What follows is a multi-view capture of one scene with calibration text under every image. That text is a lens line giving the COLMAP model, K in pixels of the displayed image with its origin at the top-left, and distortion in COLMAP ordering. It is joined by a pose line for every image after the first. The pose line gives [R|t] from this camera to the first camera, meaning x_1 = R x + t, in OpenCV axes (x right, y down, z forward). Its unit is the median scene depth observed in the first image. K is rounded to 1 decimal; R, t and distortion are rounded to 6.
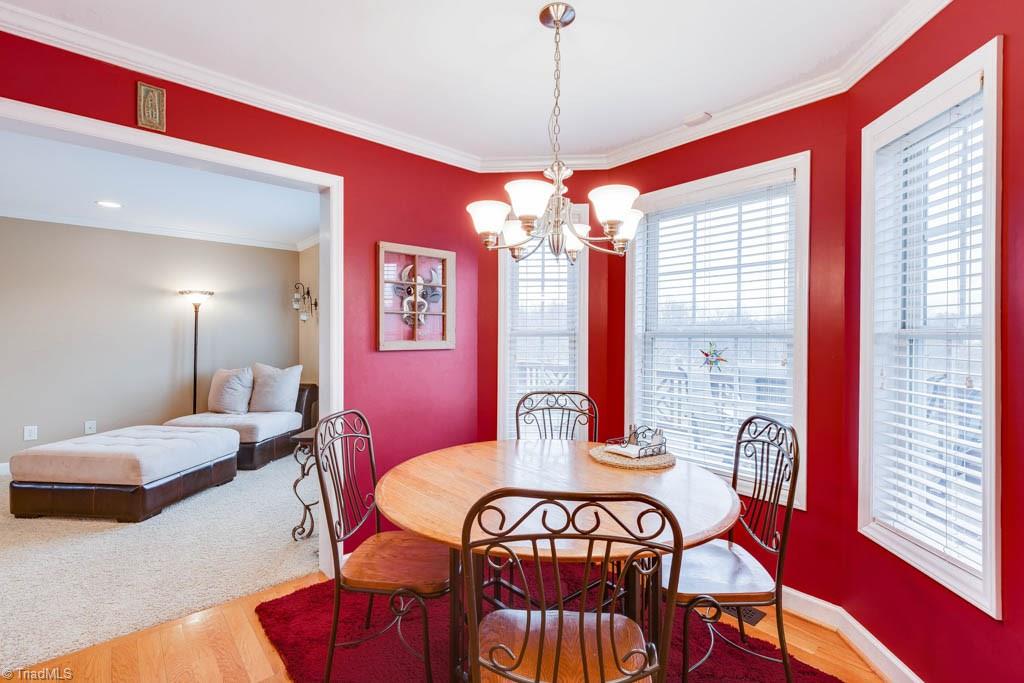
lens RADIAL K [[459.2, 0, 516.0], [0, 459.2, 343.6], [0, 0, 1]] dist [0.004435, 0.000713]
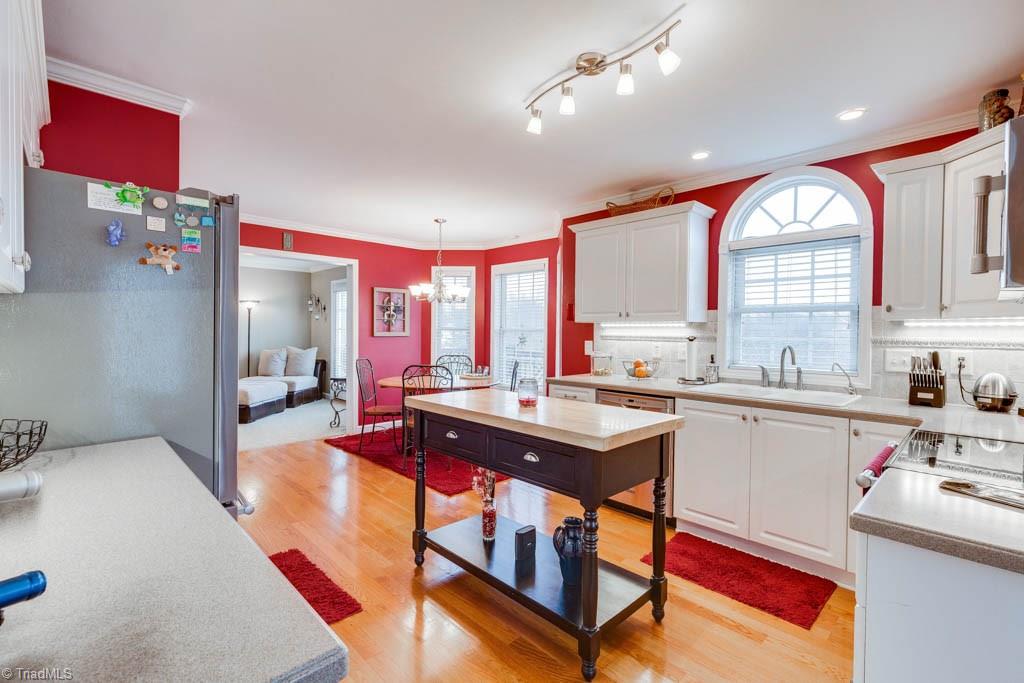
lens RADIAL K [[459.2, 0, 513.8], [0, 459.2, 341.3], [0, 0, 1]] dist [0.004435, 0.000713]
pose [[0.998653, 0.004809, 0.051655, 0.239218], [-0.005309, 0.999940, 0.009536, 0.013037], [-0.051607, -0.009797, 0.998619, -1.137413]]
